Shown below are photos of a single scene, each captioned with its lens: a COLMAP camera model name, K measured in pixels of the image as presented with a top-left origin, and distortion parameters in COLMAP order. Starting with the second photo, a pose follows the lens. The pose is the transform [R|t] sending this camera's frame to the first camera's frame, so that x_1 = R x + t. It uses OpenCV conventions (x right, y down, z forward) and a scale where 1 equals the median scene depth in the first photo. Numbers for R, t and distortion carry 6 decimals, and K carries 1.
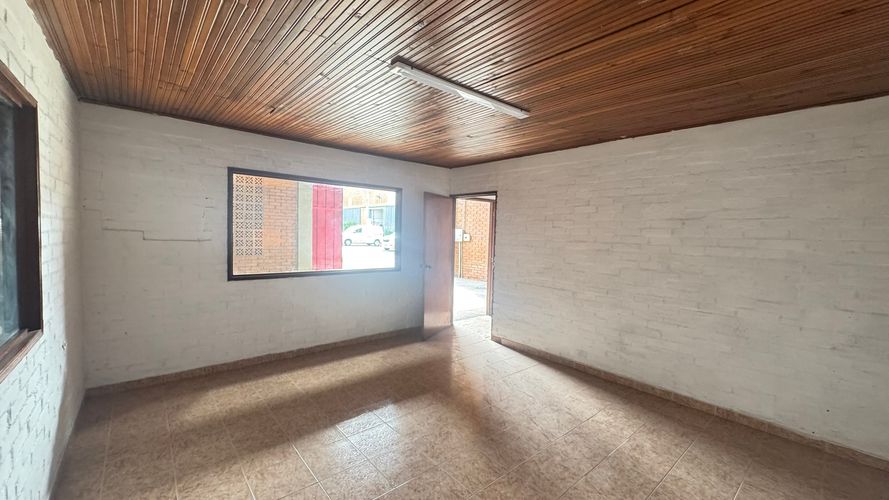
lens RADIAL K [[353.5, 0, 444.8], [0, 353.5, 250.1], [0, 0, 1]] dist [-0.003125, 0.000163]
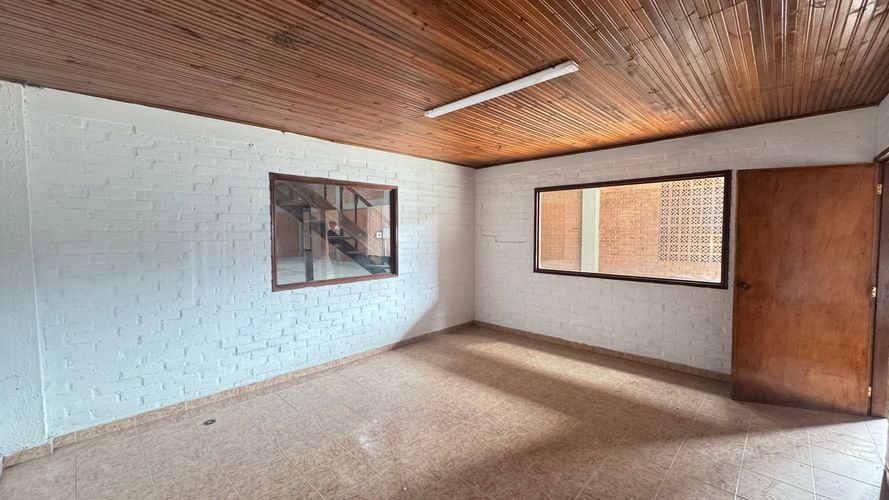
lens RADIAL K [[353.5, 0, 444.8], [0, 353.5, 250.1], [0, 0, 1]] dist [-0.003125, 0.000163]
pose [[0.092806, 0.022266, -0.995435, 0.715625], [-0.044308, 0.998852, 0.018212, -0.007593], [0.994698, 0.042416, 0.093686, 0.538824]]
